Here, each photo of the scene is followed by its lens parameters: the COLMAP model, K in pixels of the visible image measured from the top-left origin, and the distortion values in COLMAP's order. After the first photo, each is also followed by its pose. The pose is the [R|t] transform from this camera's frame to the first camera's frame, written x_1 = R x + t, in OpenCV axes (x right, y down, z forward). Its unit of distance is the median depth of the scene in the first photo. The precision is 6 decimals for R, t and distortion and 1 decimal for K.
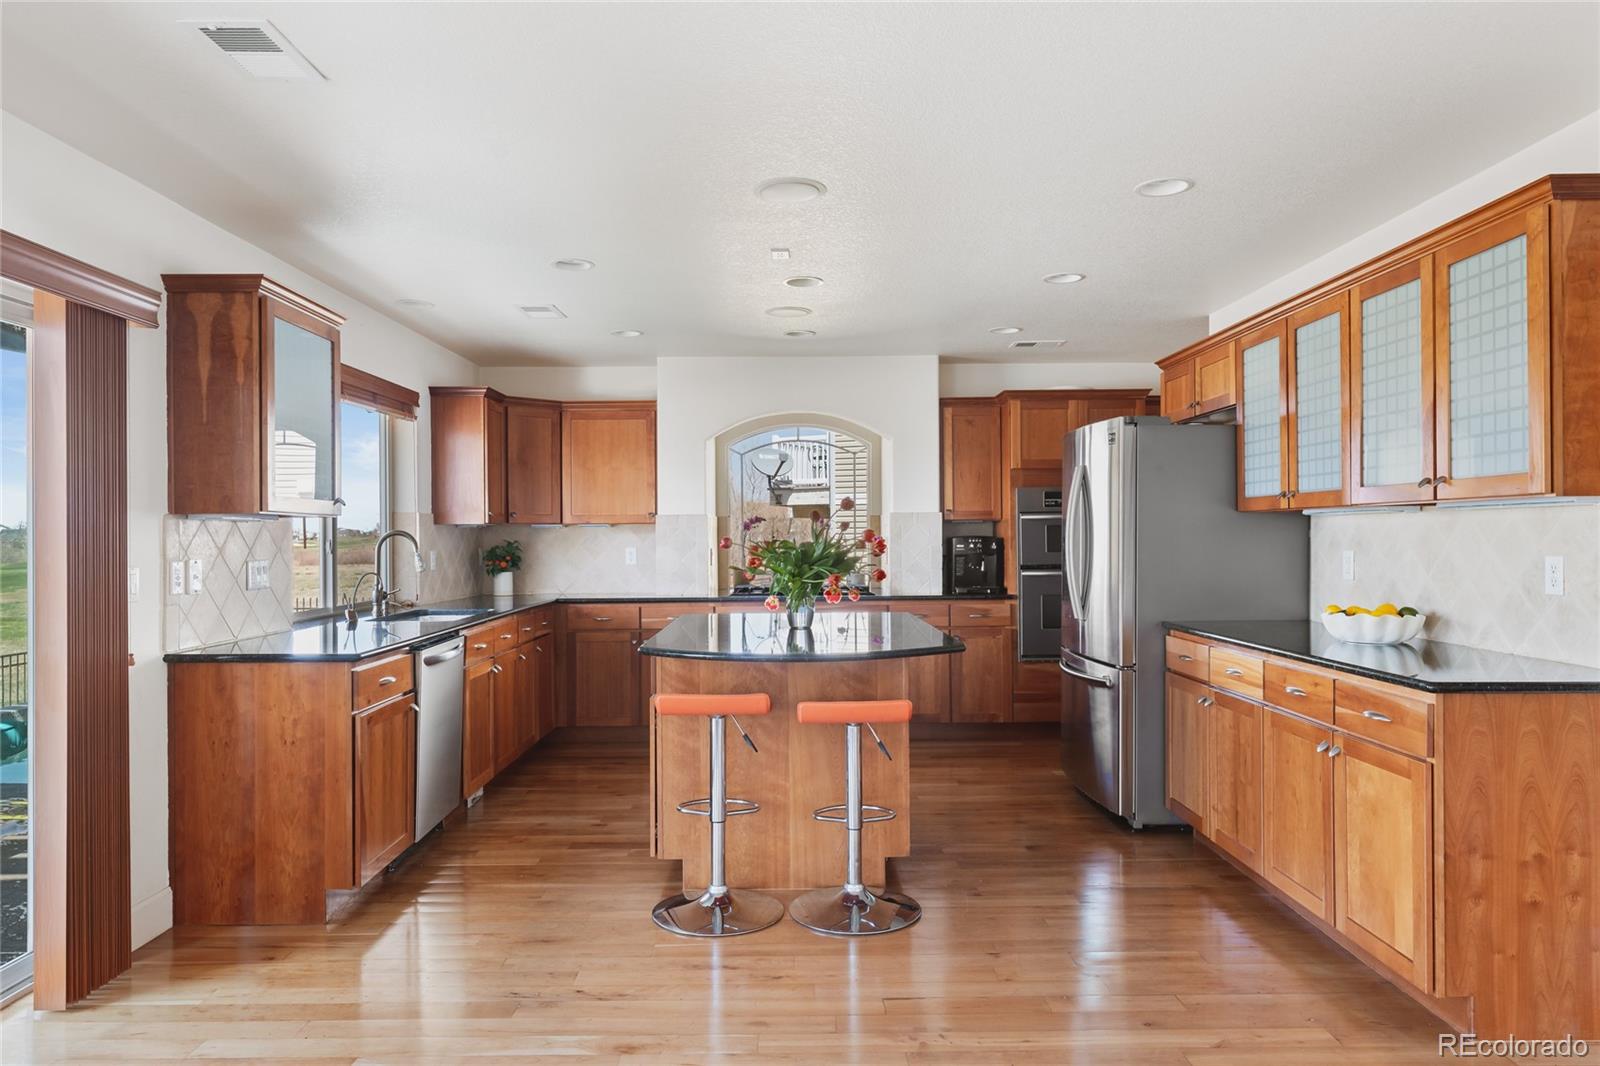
lens RADIAL K [[1083.6, 0, 829.5], [0, 1083.6, 538.8], [0, 0, 1]] dist [-0.009018, -0.004111]
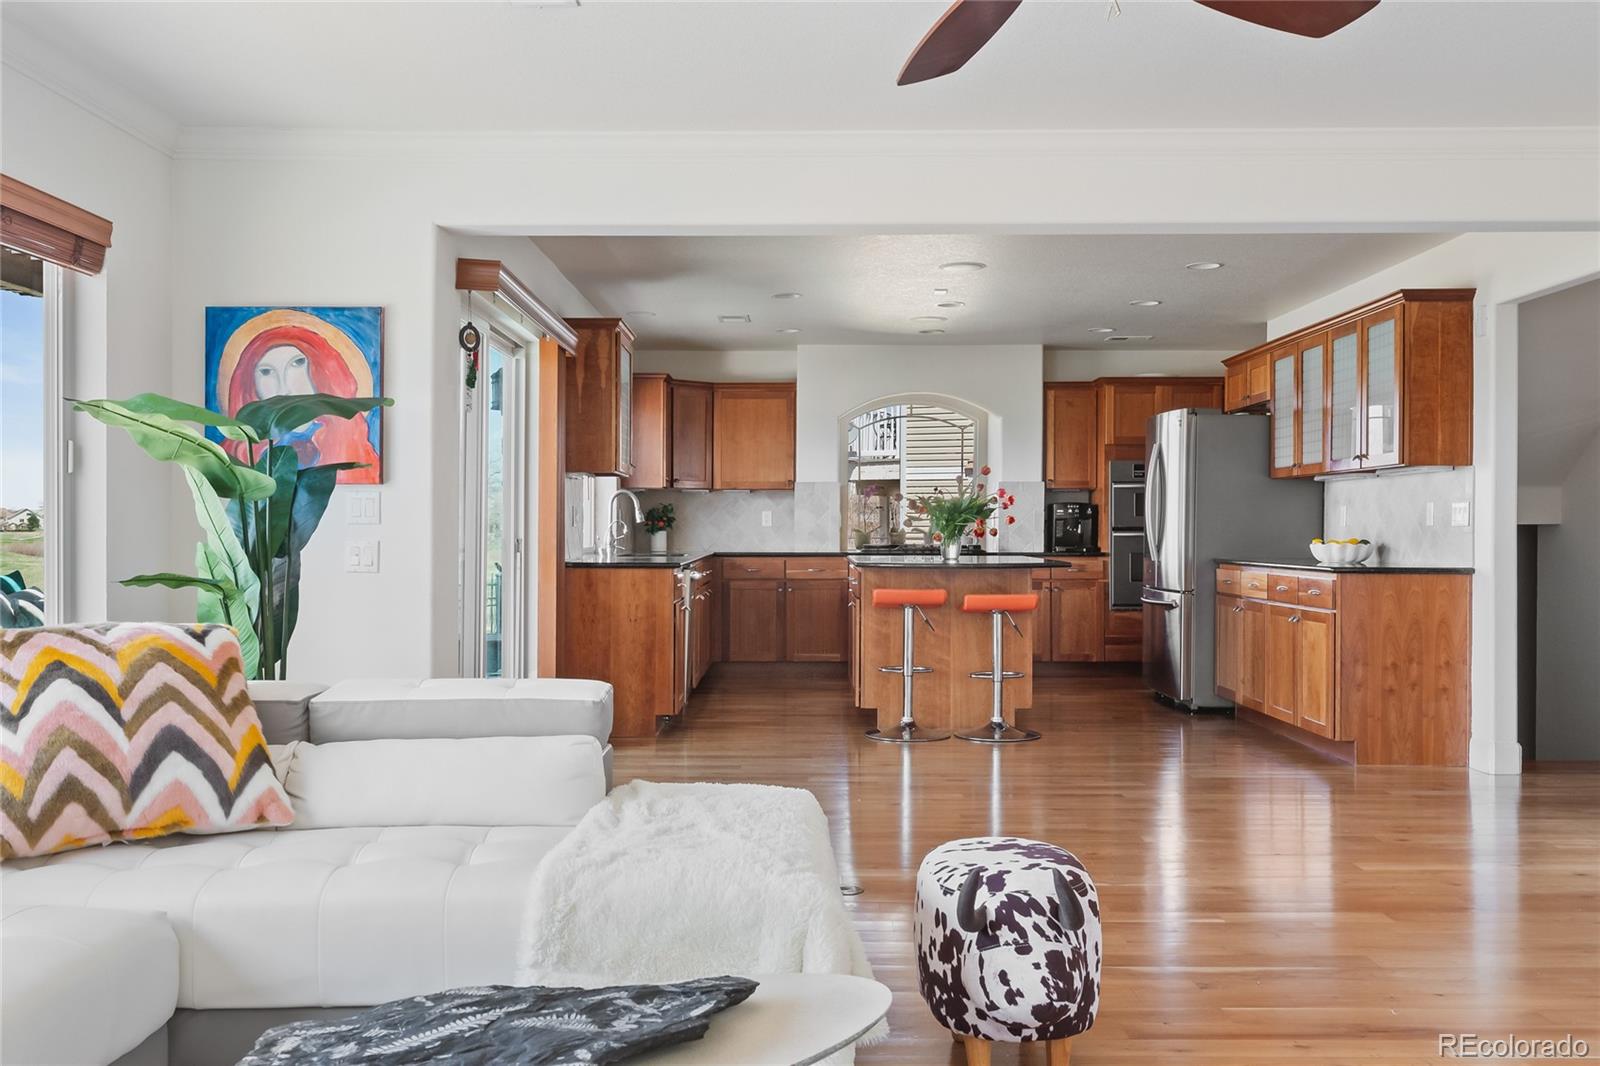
lens RADIAL K [[1456.8, 0, 813.9], [0, 1456.8, 542.5], [0, 0, 1]] dist [0.007164, 0.000000]
pose [[0.999379, 0.009374, -0.033953, -0.143778], [-0.009093, 0.999923, 0.008409, 0.048094], [0.034029, -0.008095, 0.999388, -0.909187]]
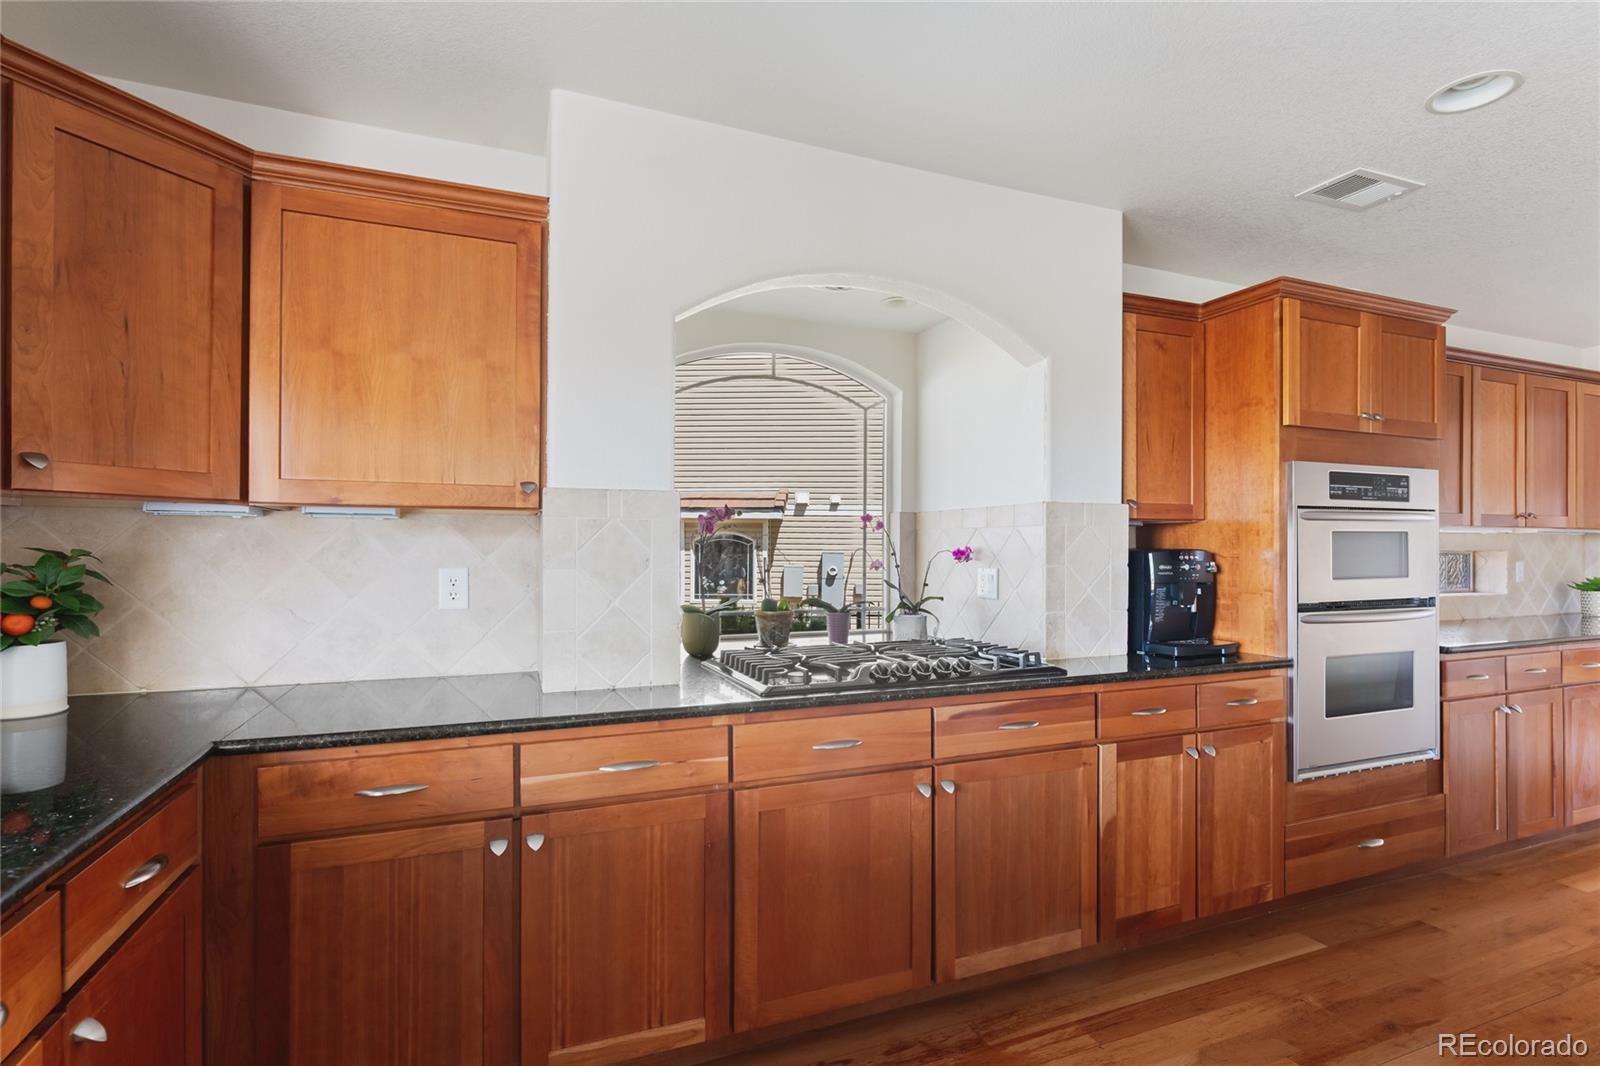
lens RADIAL K [[741.0, 0, 859.1], [0, 741.0, 547.2], [0, 0, 1]] dist [-0.001070, 0.000207]
pose [[0.912420, 0.010851, 0.409111, -0.274255], [-0.009421, 0.999940, -0.005510, 0.000121], [-0.409146, 0.001174, 0.912468, 1.172328]]
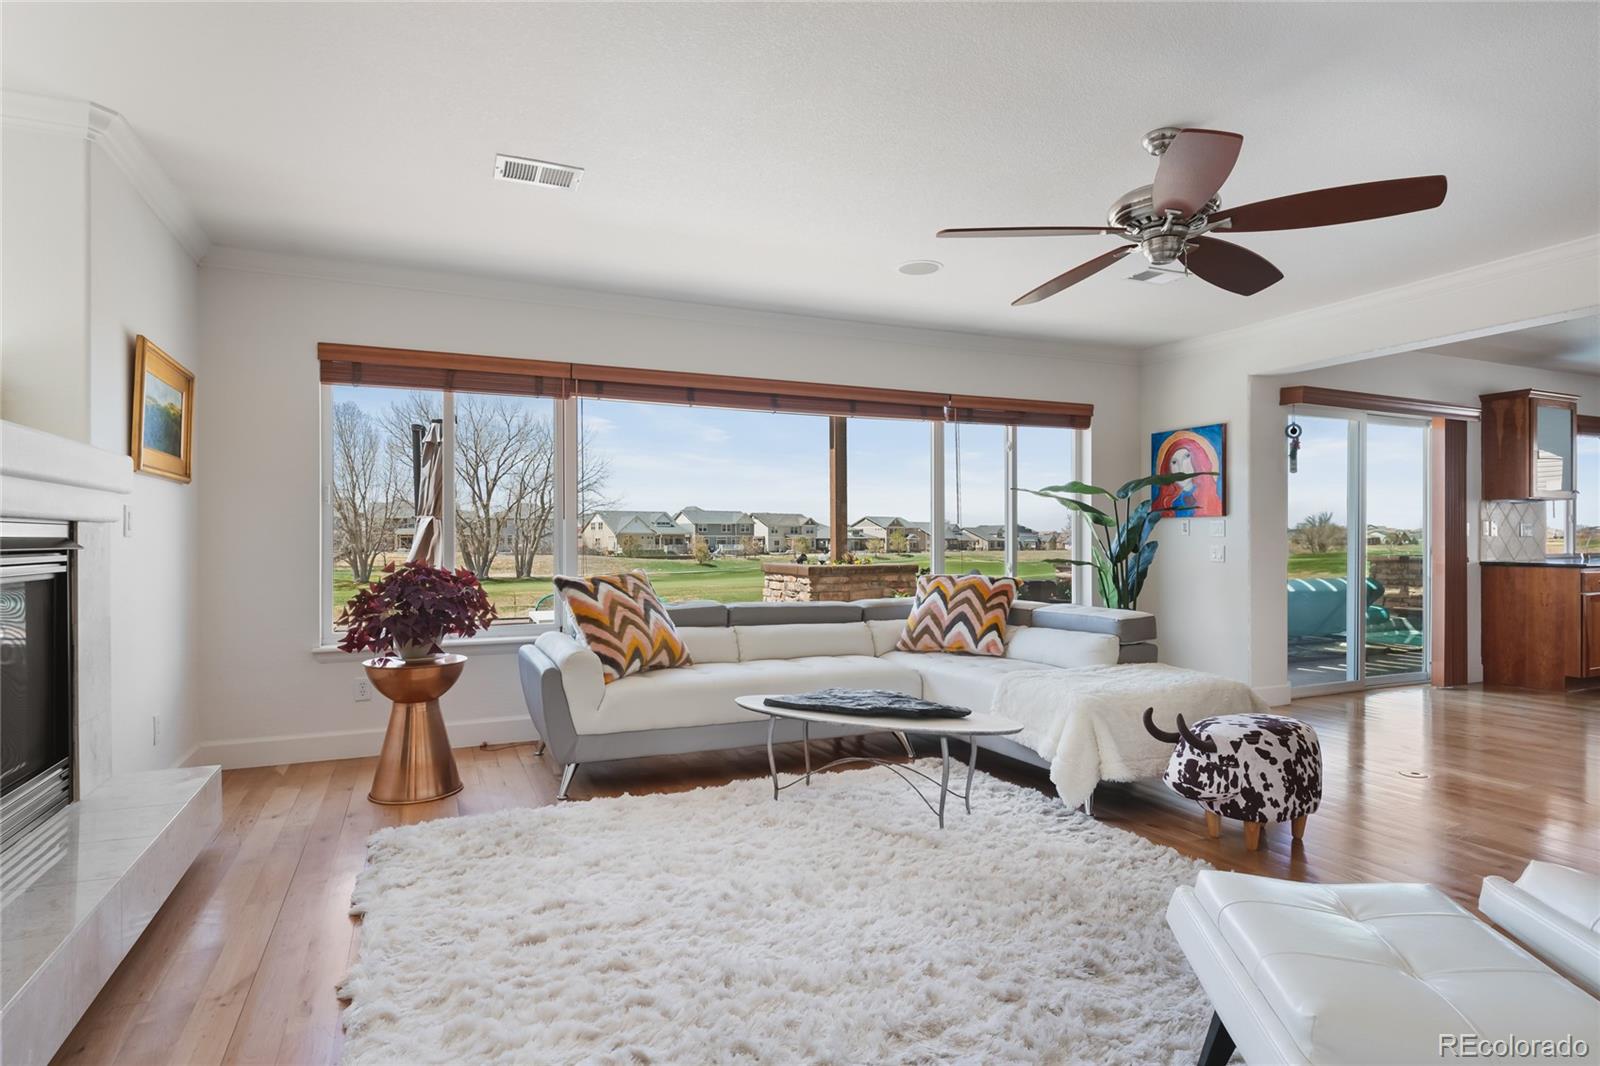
lens RADIAL K [[863.4, 0, 809.5], [0, 863.4, 531.6], [0, 0, 1]] dist [0.002371, 0.001196]
pose [[0.397107, 0.001249, -0.917771, 0.418425], [-0.003617, 0.999993, -0.000204, 0.041322], [0.917765, 0.003401, 0.397109, -0.860782]]
